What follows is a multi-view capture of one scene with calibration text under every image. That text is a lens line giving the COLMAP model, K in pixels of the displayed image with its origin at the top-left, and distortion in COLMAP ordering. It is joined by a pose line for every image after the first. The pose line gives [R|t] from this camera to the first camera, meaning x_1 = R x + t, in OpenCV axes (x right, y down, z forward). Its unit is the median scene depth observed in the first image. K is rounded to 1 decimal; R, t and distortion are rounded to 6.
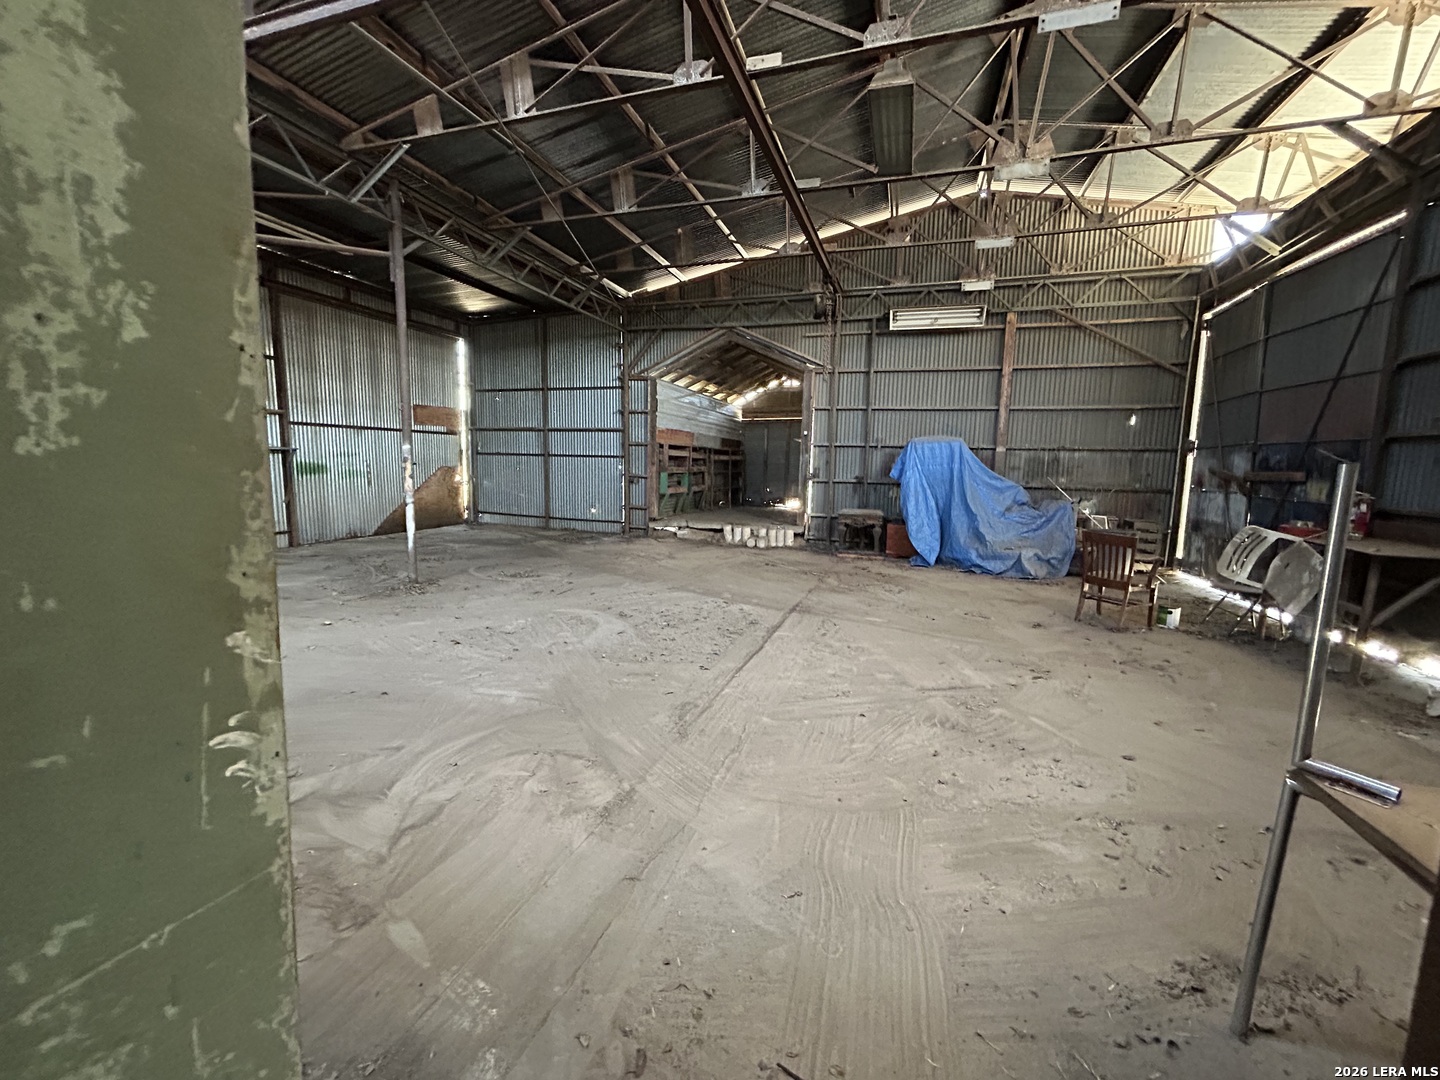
lens RADIAL K [[579.3, 0, 720.0], [0, 579.3, 537.4], [0, 0, 1]] dist [0.001398, 0.000536]
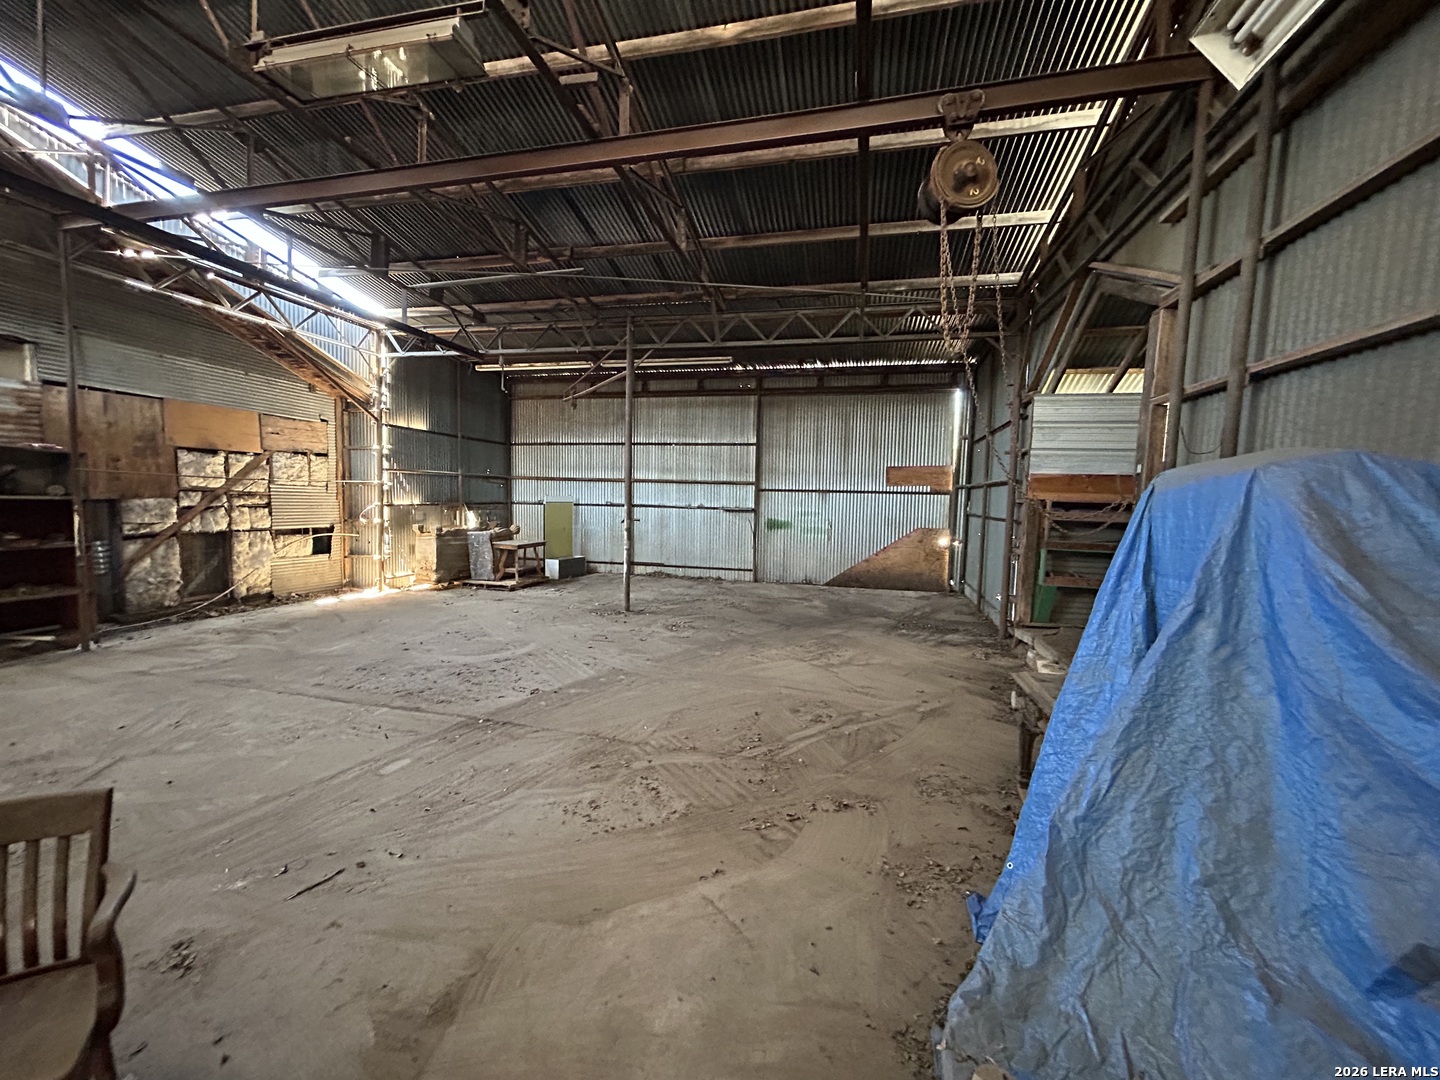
lens RADIAL K [[579.3, 0, 716.5], [0, 579.3, 538.2], [0, 0, 1]] dist [0.001398, 0.000536]
pose [[0.079961, 0.049244, -0.995581, 0.598245], [-0.151477, 0.987779, 0.036692, -0.122587], [0.985221, 0.147874, 0.086443, 0.804776]]
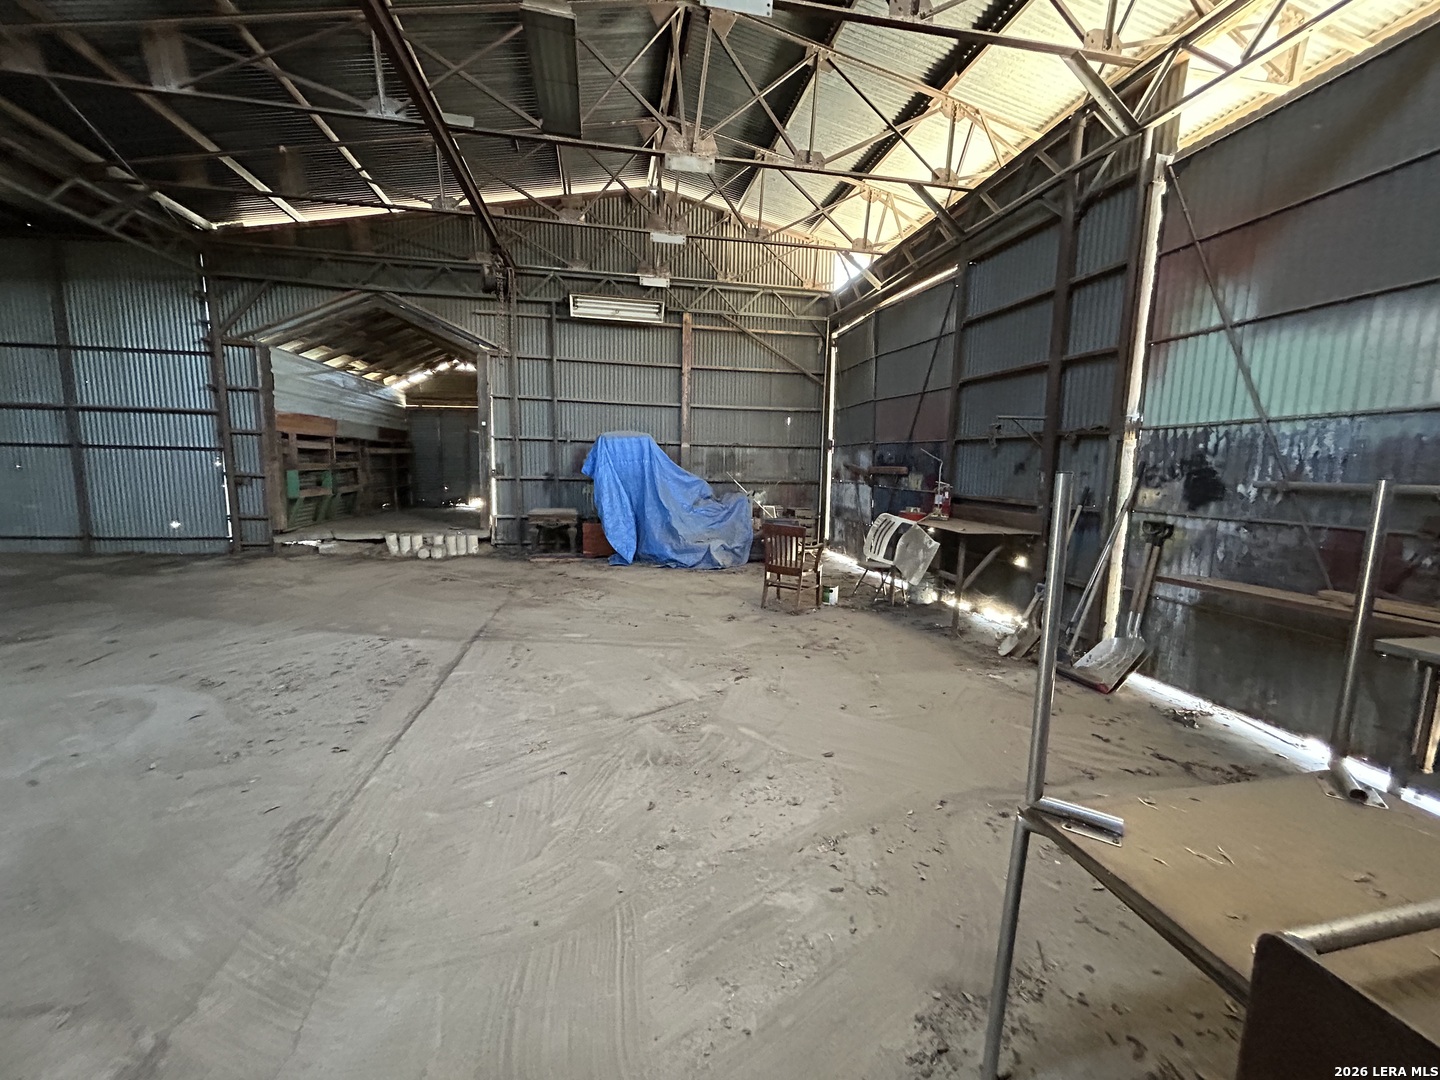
lens RADIAL K [[579.3, 0, 716.4], [0, 579.3, 537.6], [0, 0, 1]] dist [0.001398, 0.000536]
pose [[0.874044, -0.066219, 0.481313, 0.024946], [0.060551, 0.997791, 0.027319, -0.012720], [-0.482059, 0.005266, 0.876123, 0.071079]]
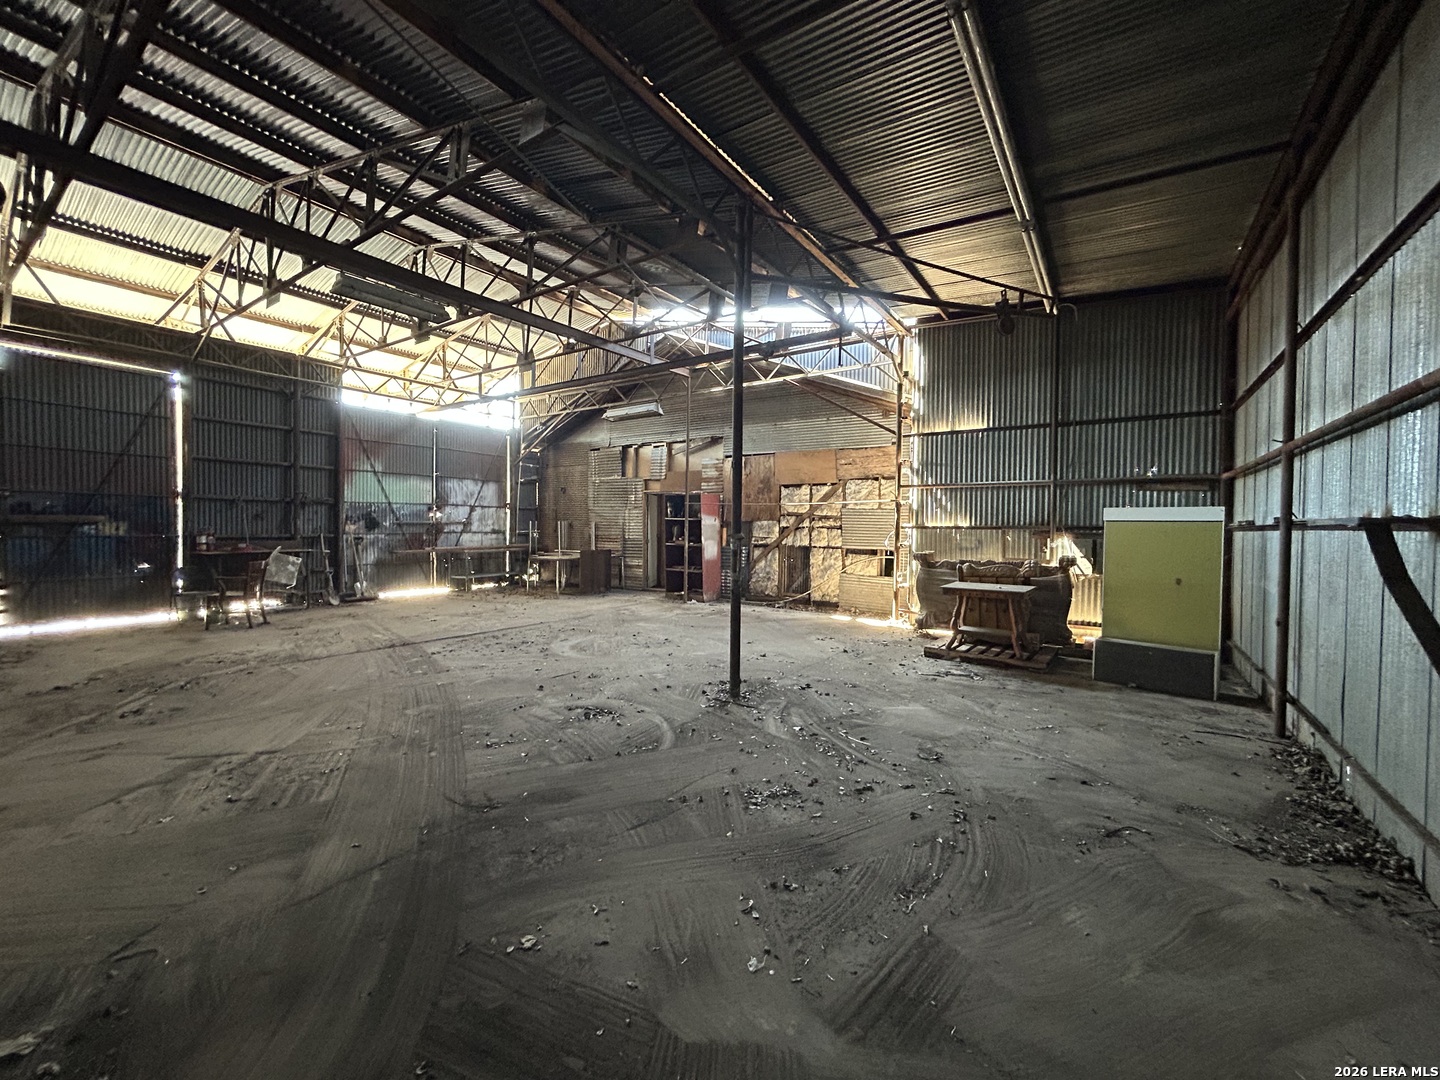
lens RADIAL K [[579.3, 0, 716.8], [0, 579.3, 537.2], [0, 0, 1]] dist [0.001398, 0.000536]
pose [[-0.959857, -0.040932, 0.277488, -0.536298], [0.002215, 0.988158, 0.153425, -0.181813], [-0.280482, 0.147880, -0.948399, 1.283089]]
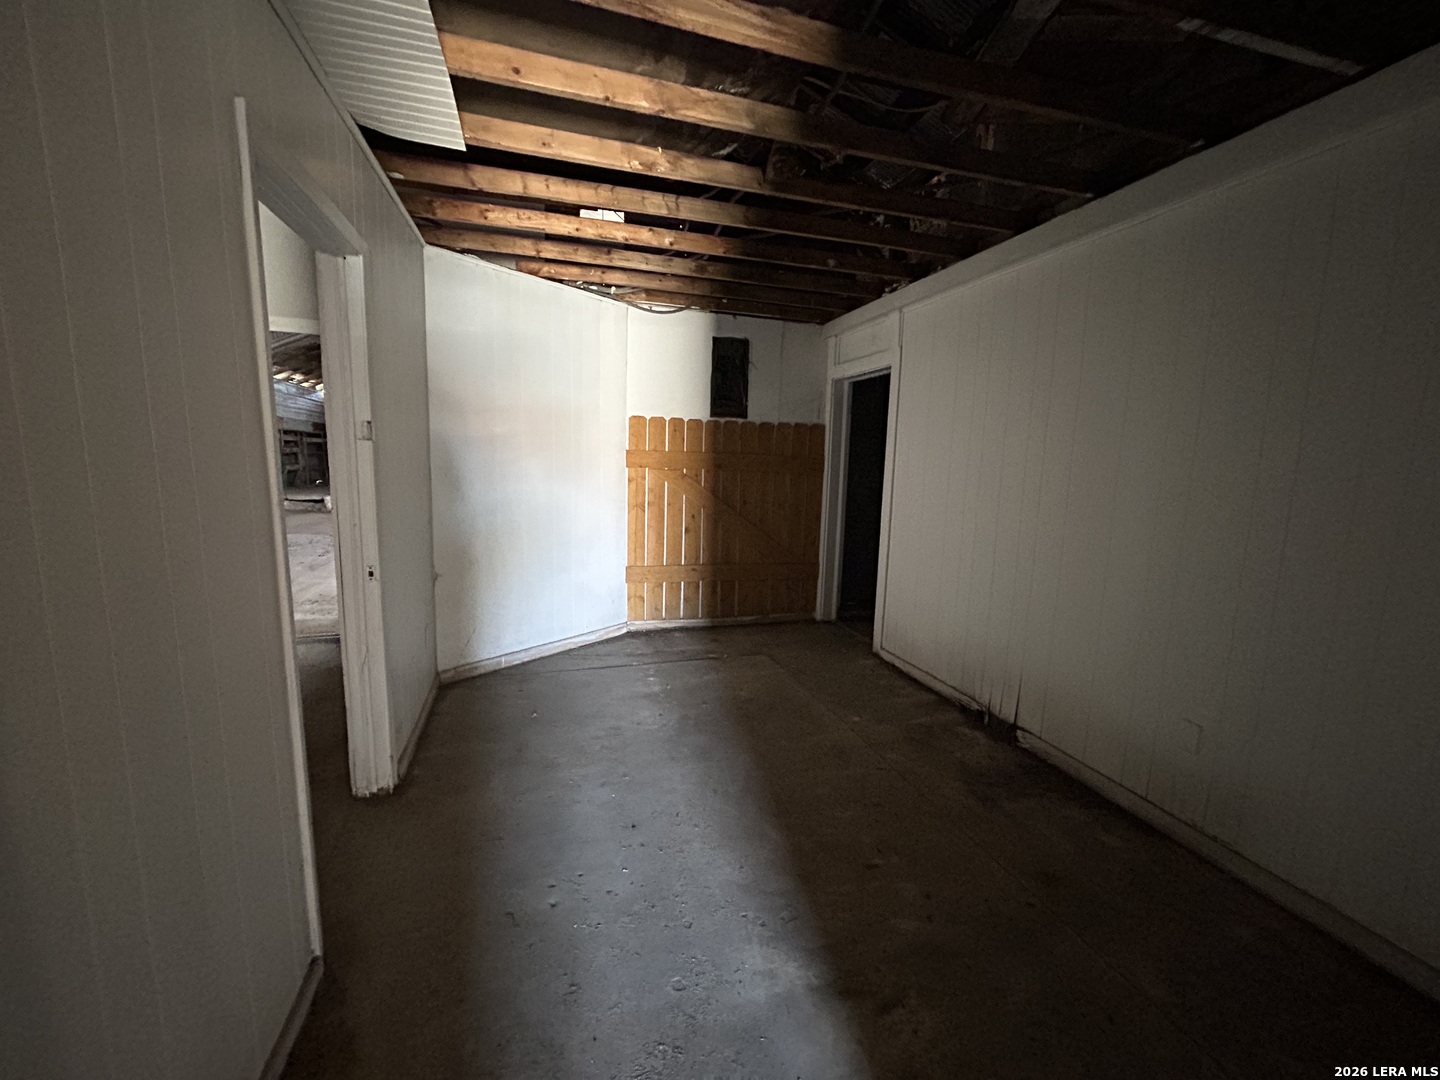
lens RADIAL K [[579.3, 0, 711.9], [0, 579.3, 538.1], [0, 0, 1]] dist [0.001398, 0.000536]
pose [[0.822713, -0.078143, 0.563061, -0.017816], [0.065933, 0.996939, 0.042019, 0.084721], [-0.564621, 0.002554, 0.825346, -0.555716]]
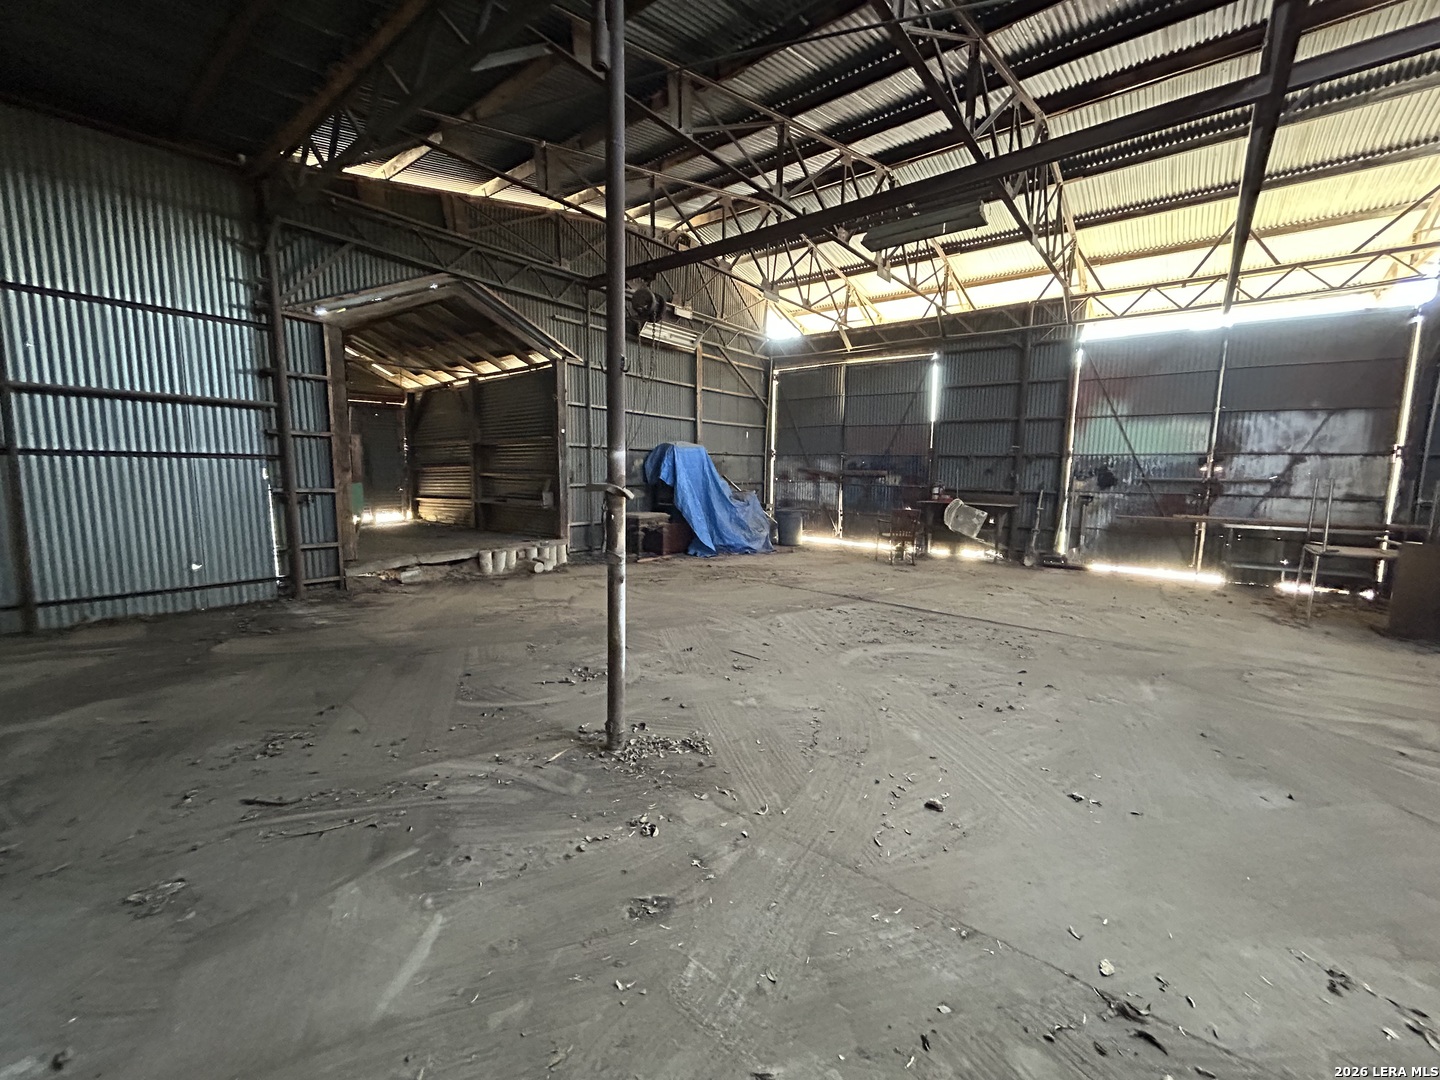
lens RADIAL K [[579.3, 0, 717.7], [0, 579.3, 536.5], [0, 0, 1]] dist [0.001398, 0.000536]
pose [[0.351250, -0.126213, 0.927736, -0.691418], [0.111464, 0.989463, 0.092409, -0.091668], [-0.929623, 0.070950, 0.361617, 0.560928]]
